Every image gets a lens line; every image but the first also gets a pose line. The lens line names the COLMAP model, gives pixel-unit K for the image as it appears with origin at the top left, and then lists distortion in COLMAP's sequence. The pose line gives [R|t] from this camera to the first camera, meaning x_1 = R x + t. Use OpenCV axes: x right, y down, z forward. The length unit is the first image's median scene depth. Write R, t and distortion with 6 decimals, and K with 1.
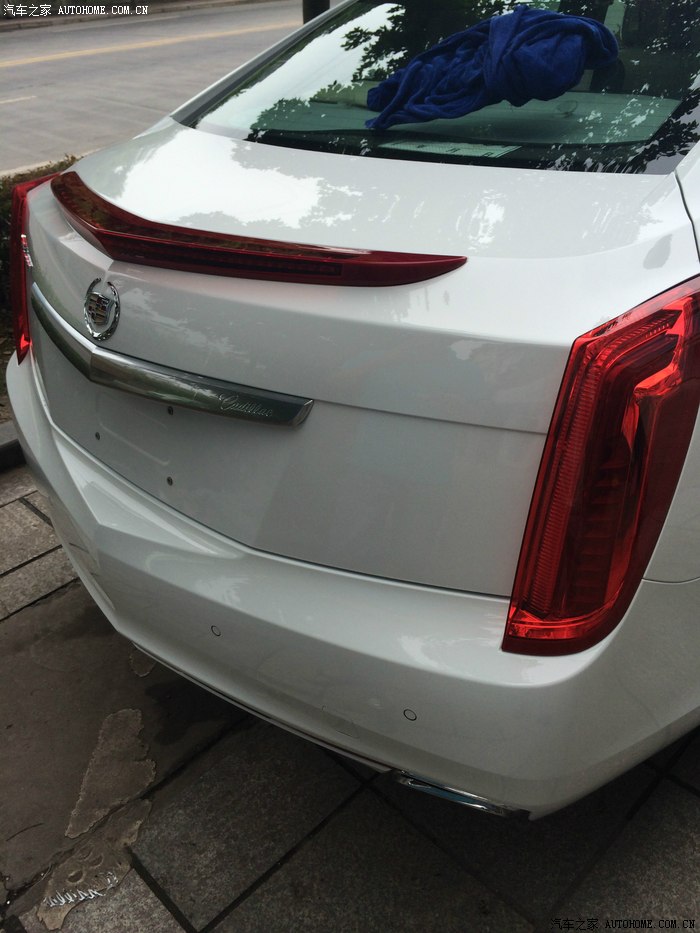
lens RADIAL K [[805.5, 0, 353.5], [0, 805.5, 459.9], [0, 0, 1]] dist [0.055270, -0.075215]
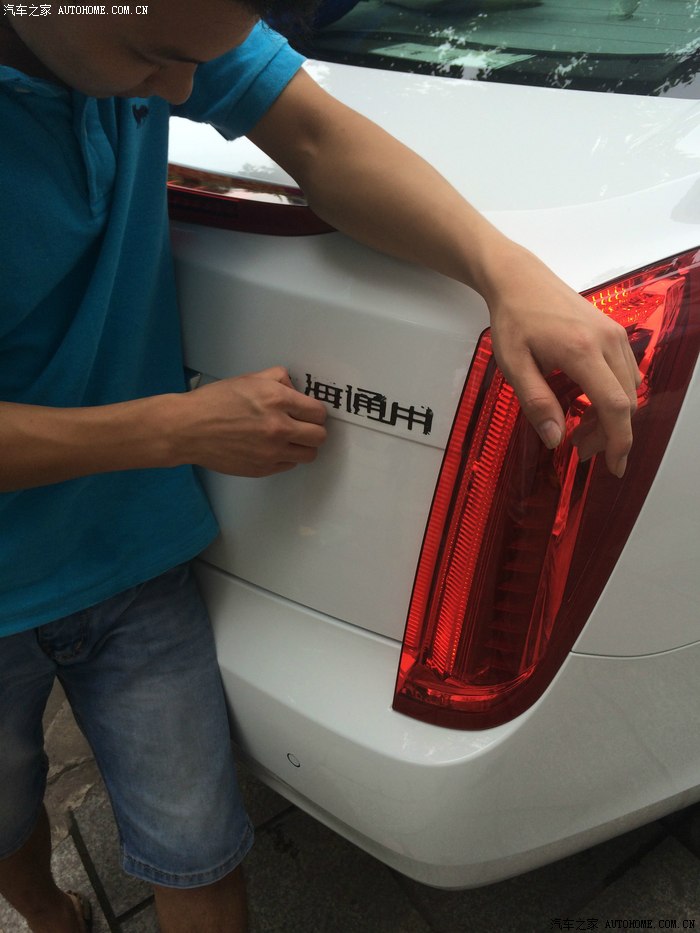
lens RADIAL K [[805.5, 0, 342.8], [0, 805.5, 464.7], [0, 0, 1]] dist [0.055270, -0.075215]
pose [[0.982161, 0.097804, -0.160607, 0.161126], [-0.083217, 0.991976, 0.095179, -0.050097], [0.168627, -0.080116, 0.982419, 0.153671]]
